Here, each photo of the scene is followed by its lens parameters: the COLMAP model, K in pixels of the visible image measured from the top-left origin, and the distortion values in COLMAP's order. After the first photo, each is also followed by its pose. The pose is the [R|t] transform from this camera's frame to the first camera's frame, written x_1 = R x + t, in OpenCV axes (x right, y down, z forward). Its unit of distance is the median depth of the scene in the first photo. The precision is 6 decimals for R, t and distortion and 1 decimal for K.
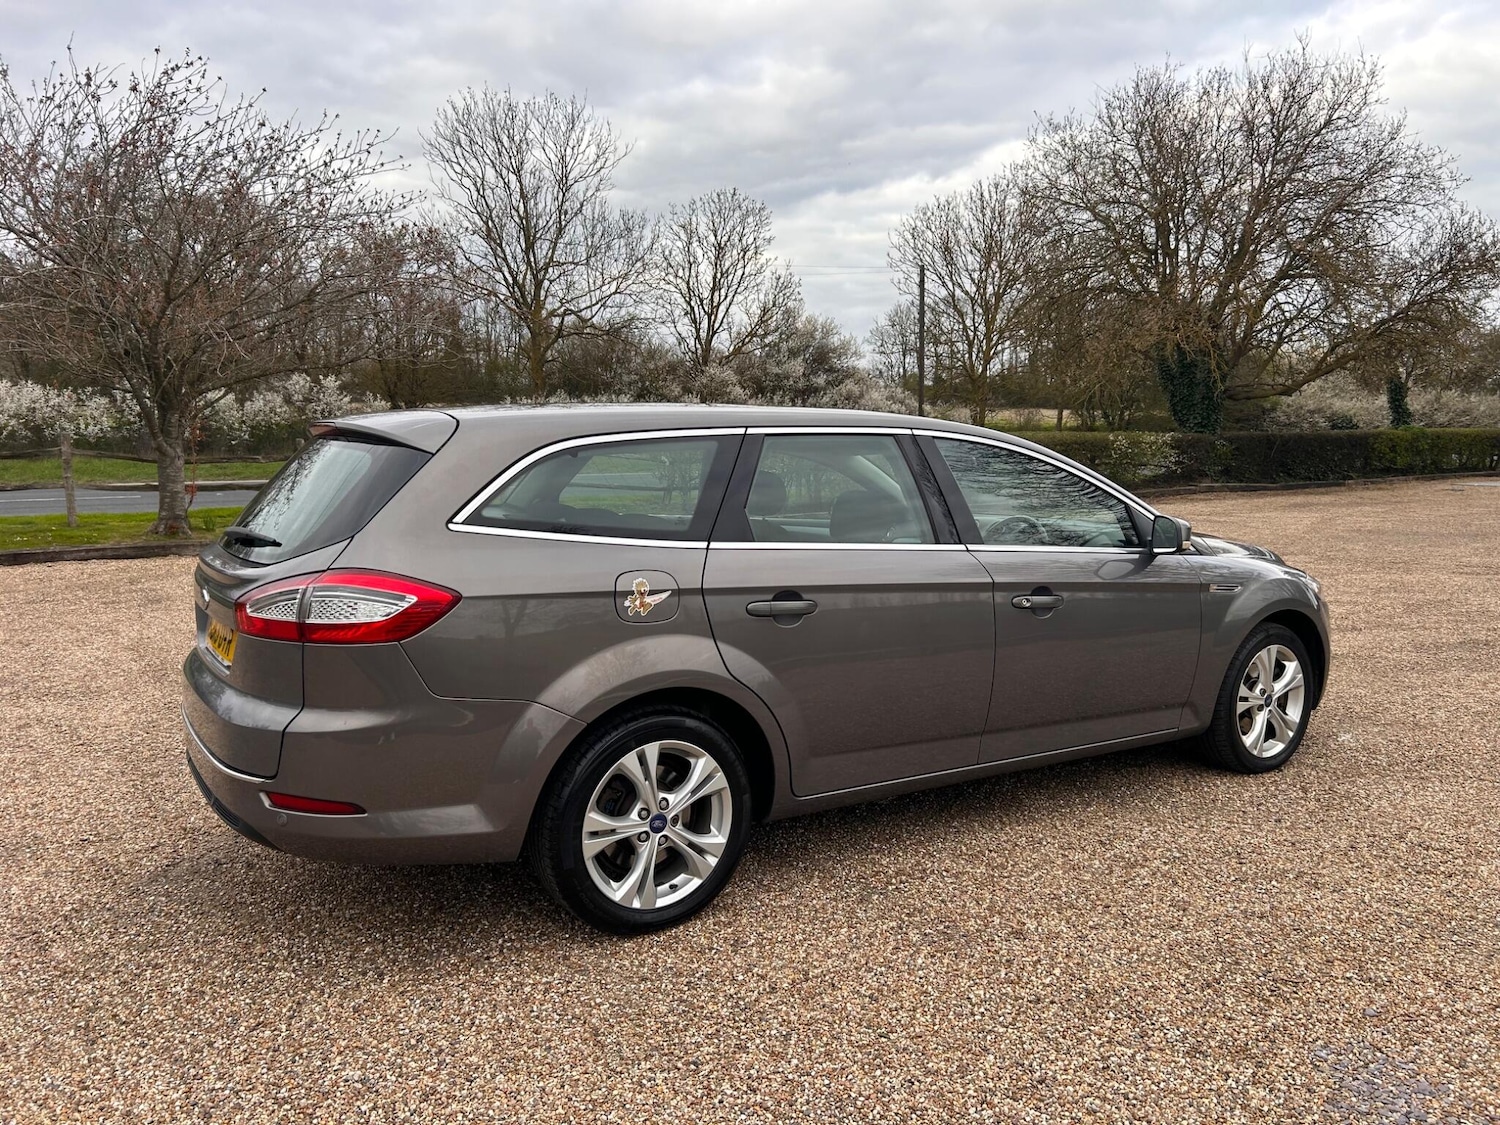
lens RADIAL K [[1113.3, 0, 756.8], [0, 1113.3, 569.2], [0, 0, 1]] dist [0.067753, -0.062916]
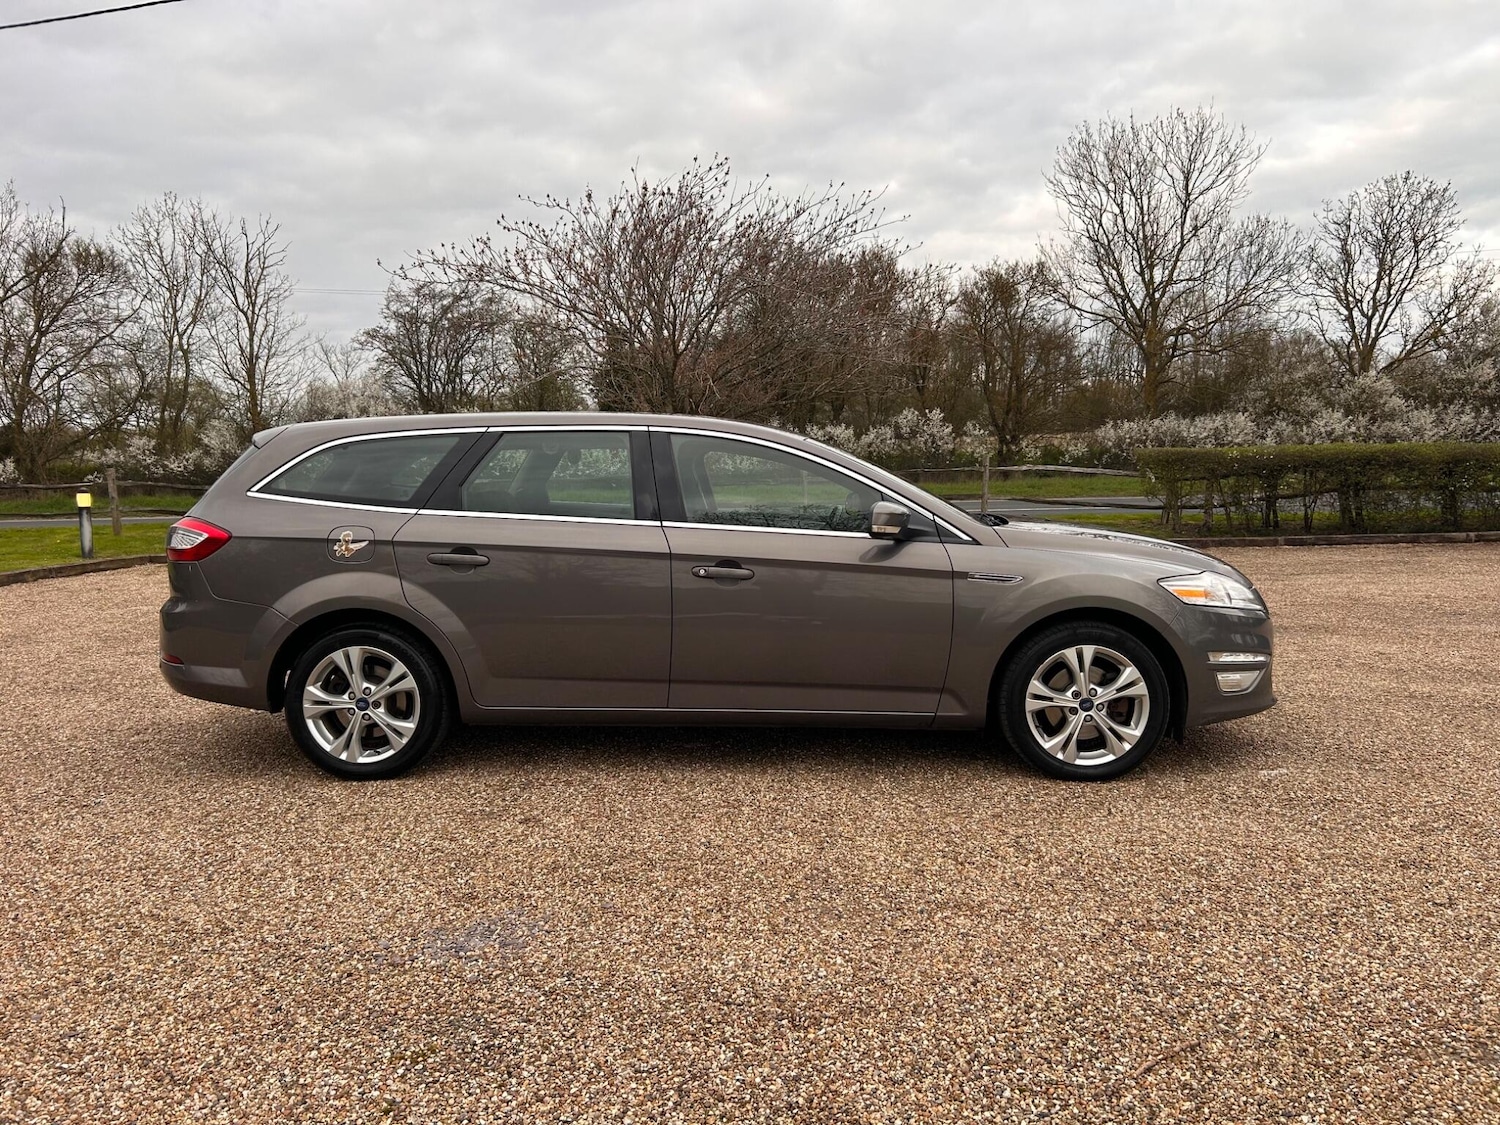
lens RADIAL K [[1119.6, 0, 750.0], [0, 1119.6, 562.5], [0, 0, 1]] dist [0.047930, -0.050553]
pose [[0.815207, 0.035297, -0.578093, 1.041900], [-0.053914, 0.998432, -0.015066, 0.038139], [0.576654, 0.043449, 0.815832, 0.097008]]
